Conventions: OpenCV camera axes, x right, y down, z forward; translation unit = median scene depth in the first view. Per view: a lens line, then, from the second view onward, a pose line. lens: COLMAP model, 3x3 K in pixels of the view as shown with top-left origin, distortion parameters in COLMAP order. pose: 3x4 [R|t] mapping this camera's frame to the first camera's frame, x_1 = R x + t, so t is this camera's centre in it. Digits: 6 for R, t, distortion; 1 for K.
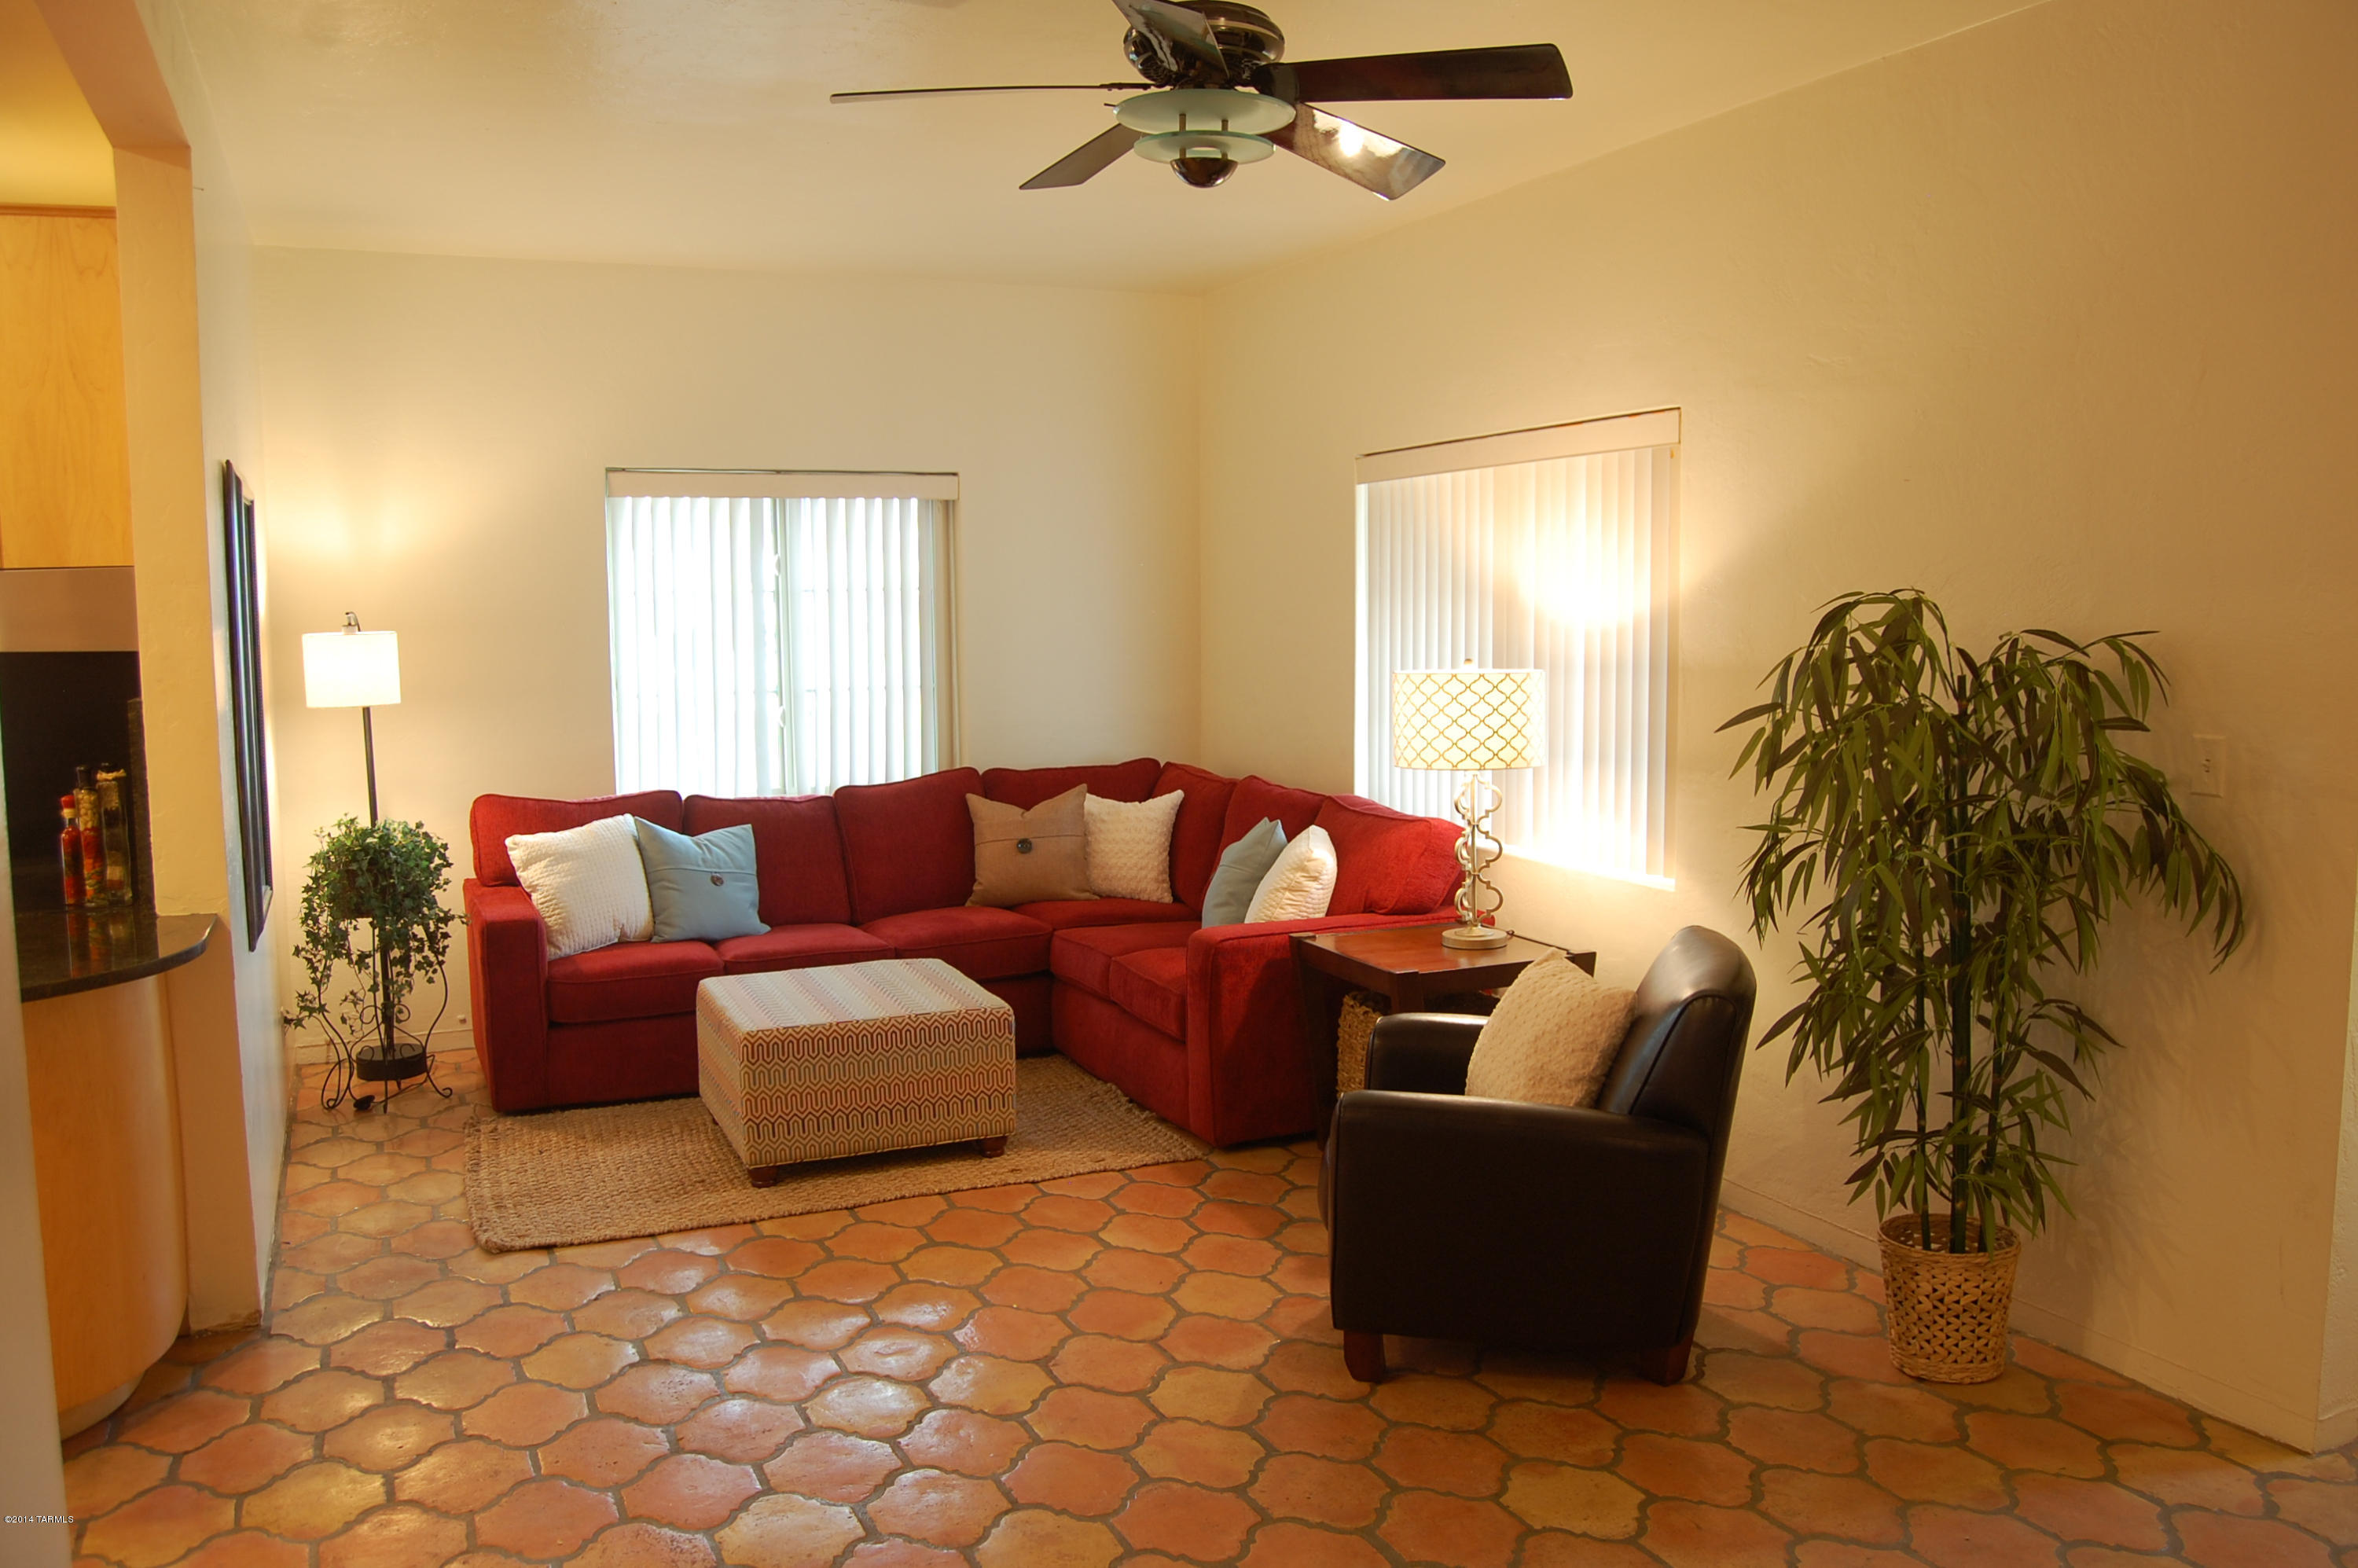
lens RADIAL K [[1857.9, 0, 1183.6], [0, 1857.9, 783.4], [0, 0, 1]] dist [-0.097956, 0.044442]
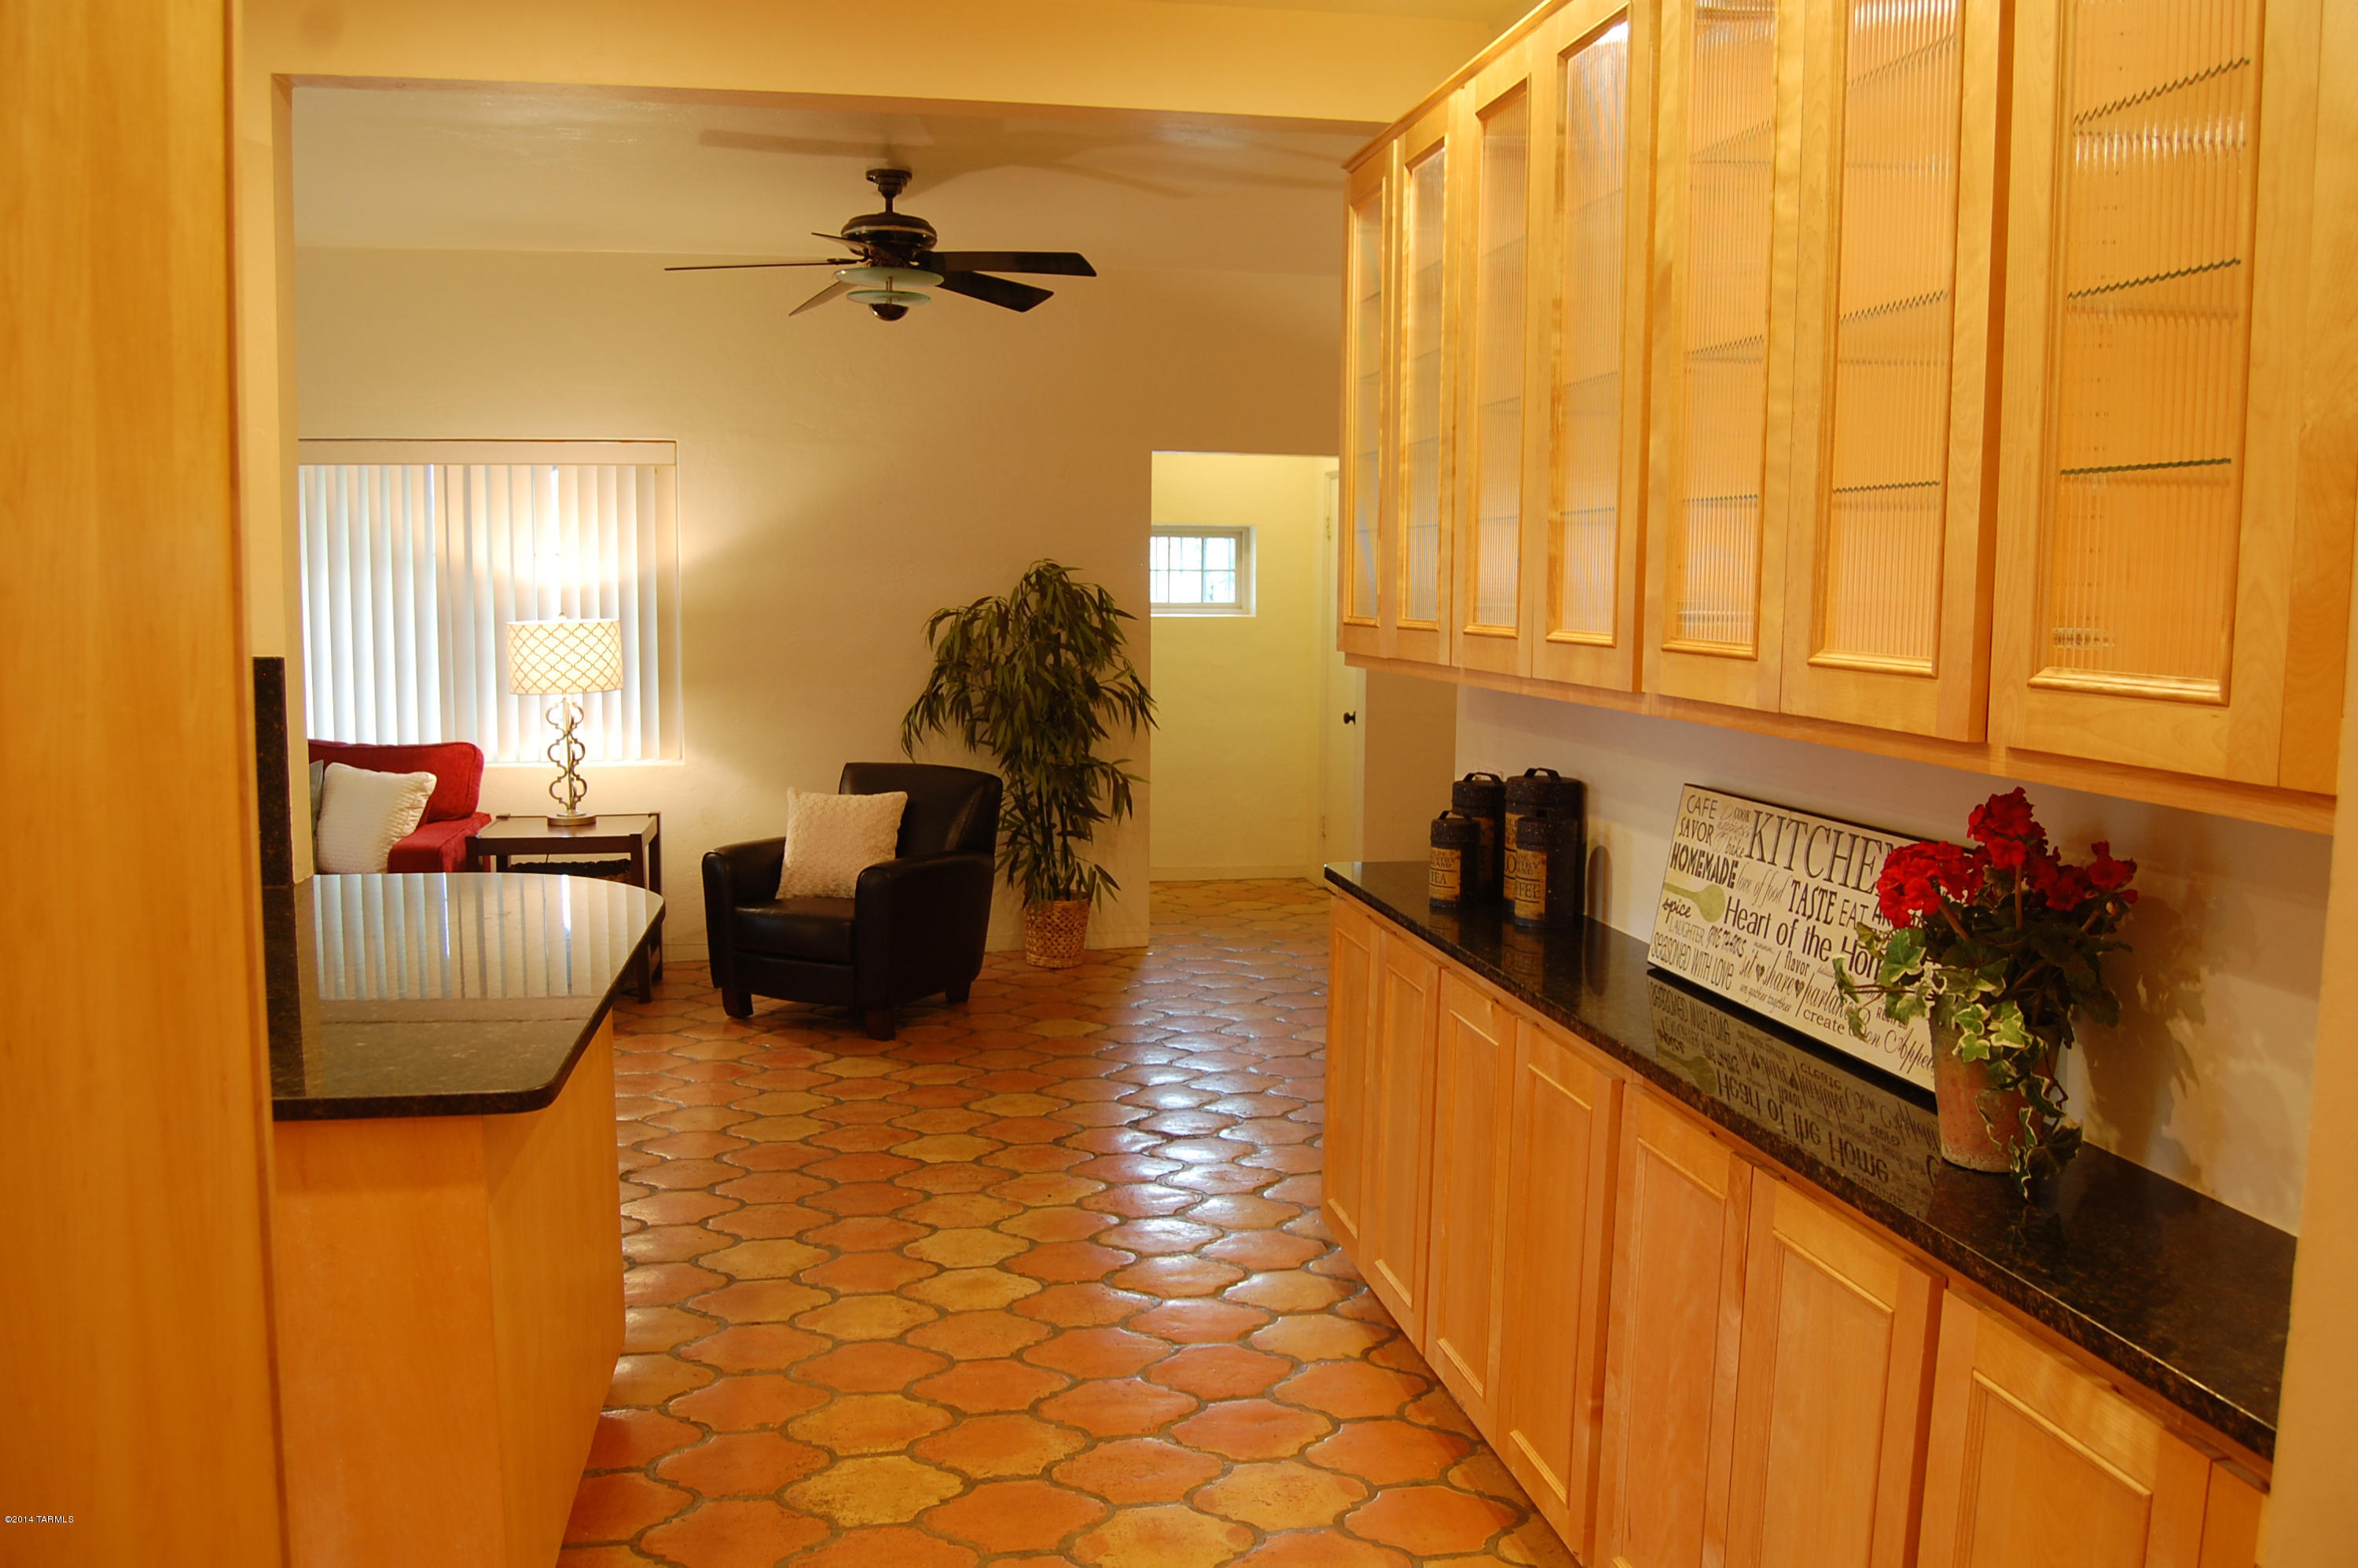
lens RADIAL K [[1857.9, 0, 1188.5], [0, 1857.9, 781.8], [0, 0, 1]] dist [-0.097956, 0.044442]
pose [[0.233768, -0.096809, 0.967461, -0.930288], [0.084891, 0.993263, 0.078878, -0.009156], [-0.968579, 0.063689, 0.240412, 0.210570]]
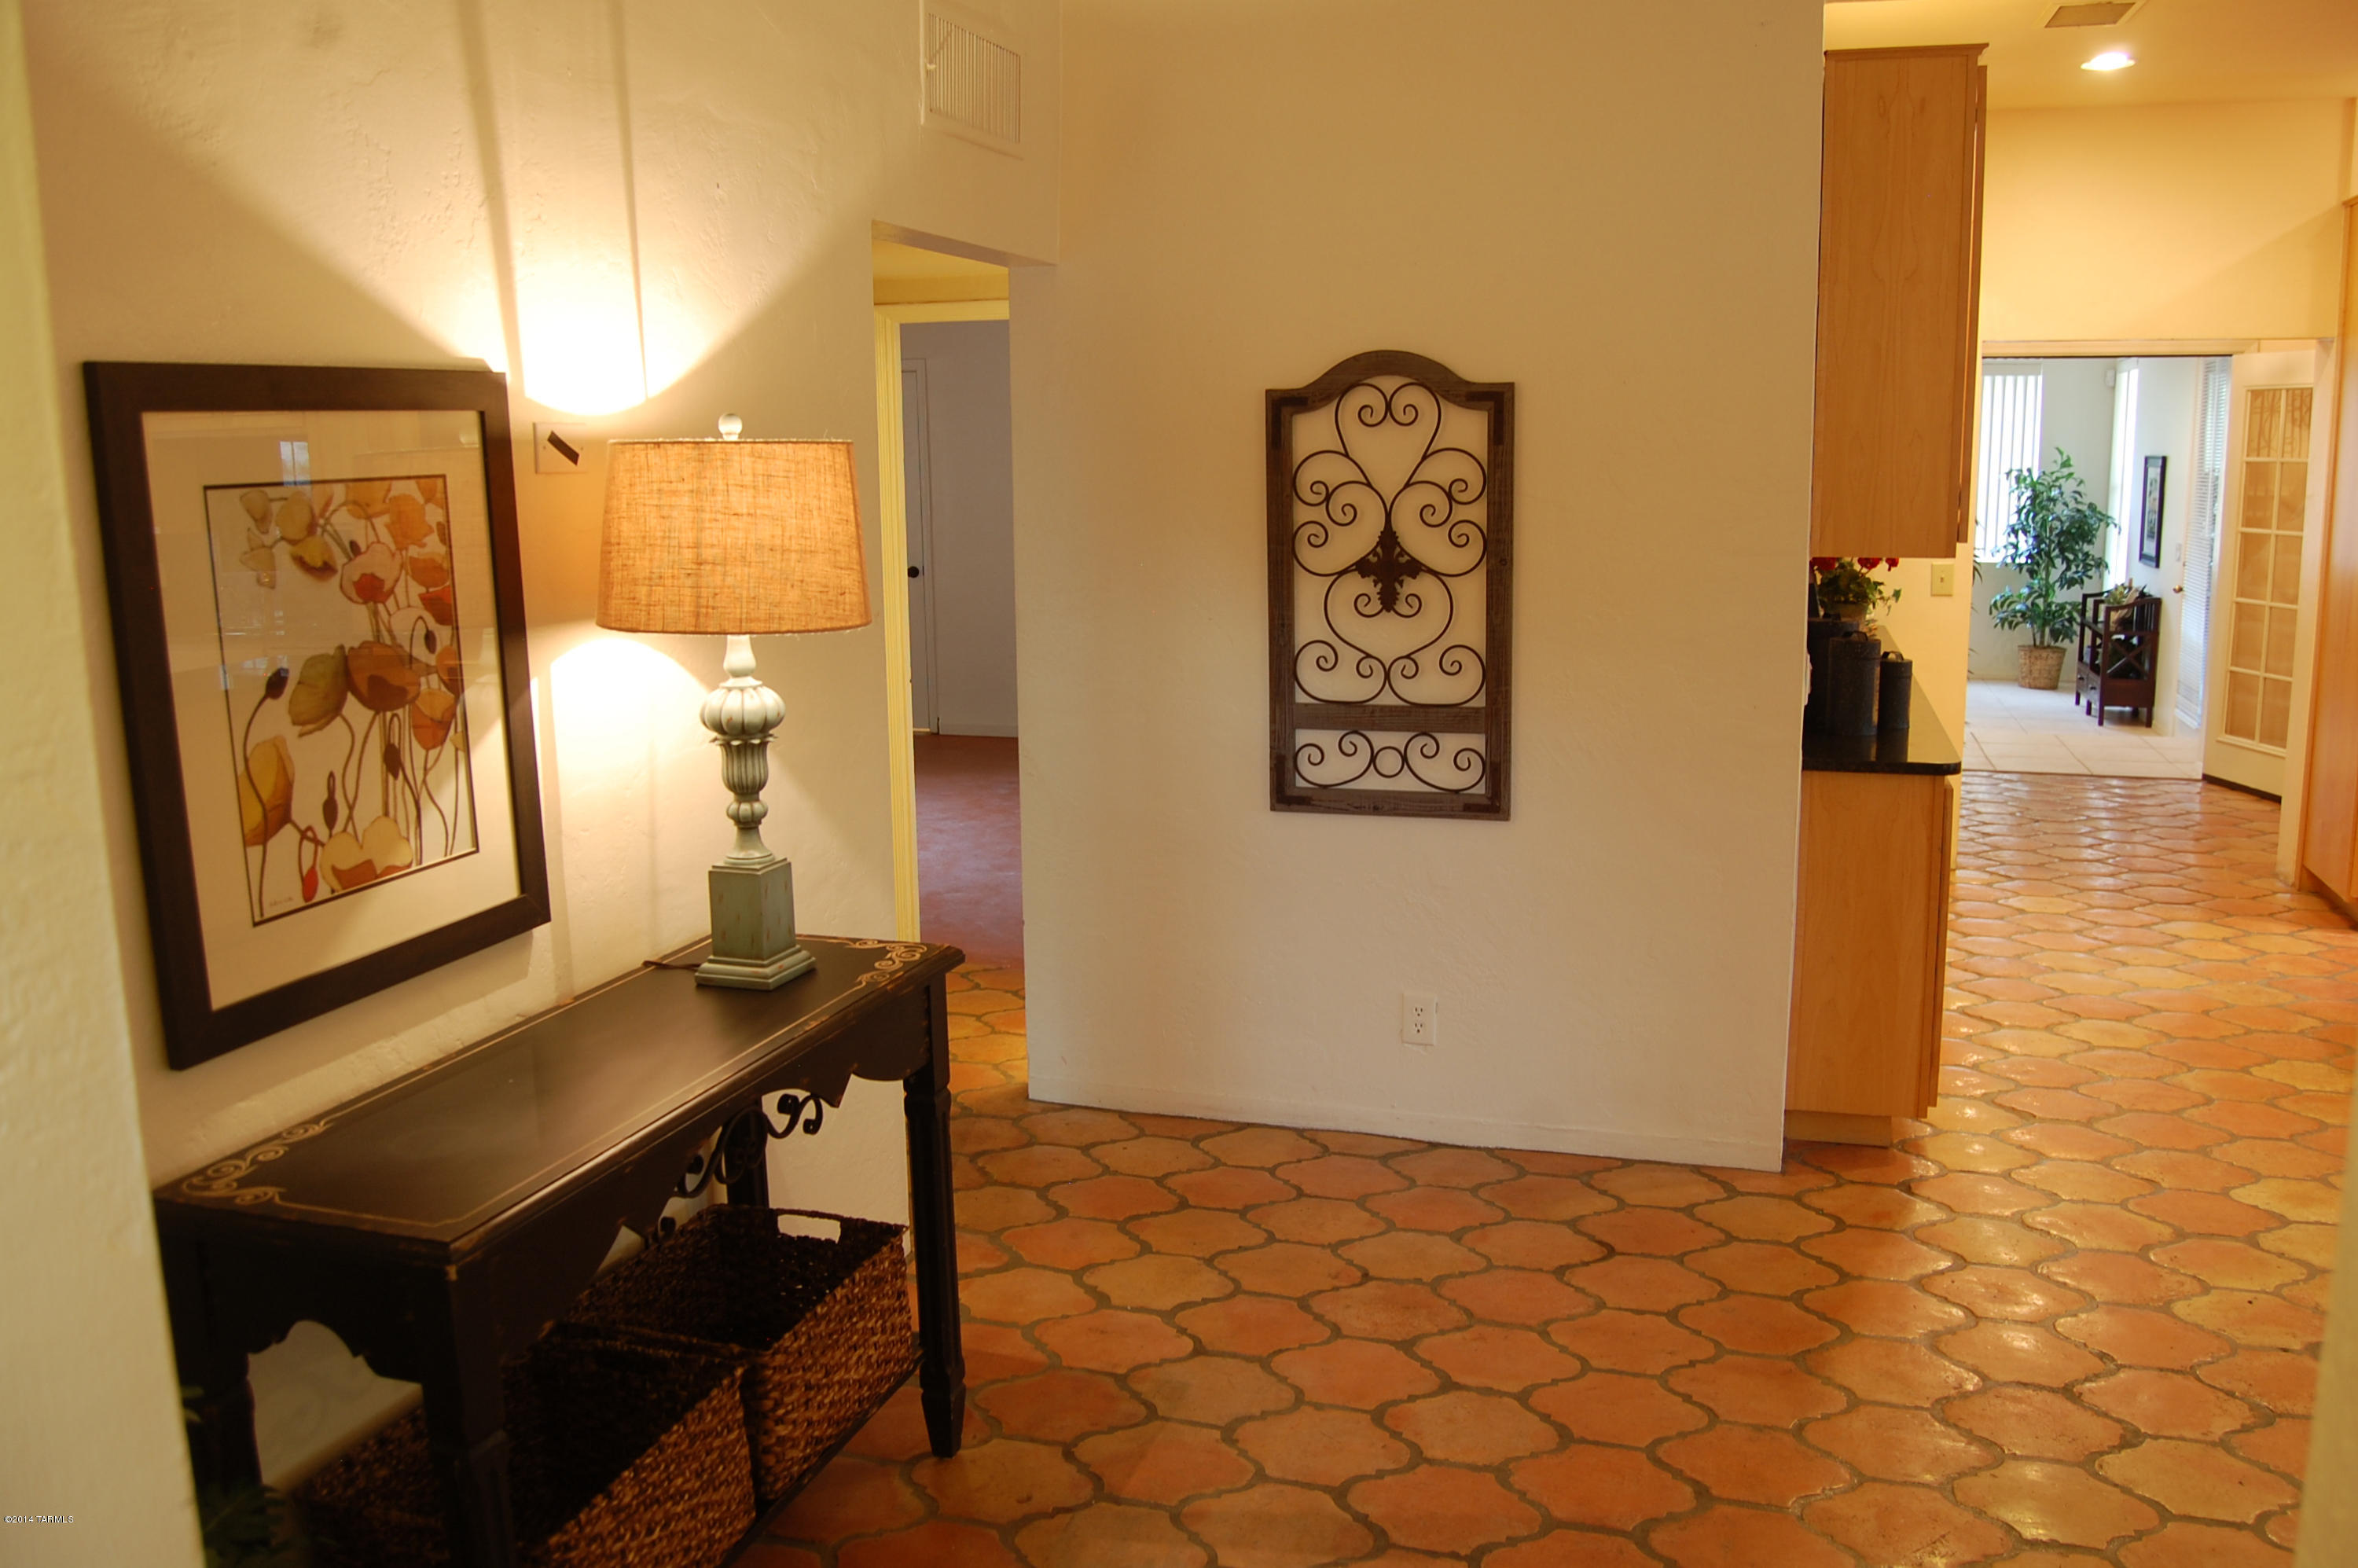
lens RADIAL K [[1857.9, 0, 1192.3], [0, 1857.9, 773.9], [0, 0, 1]] dist [-0.097956, 0.044442]
pose [[-0.666188, 0.143106, -0.731925, 0.481254], [-0.068084, 0.965649, 0.250772, -0.066361], [0.742669, 0.216894, -0.633561, 0.557852]]
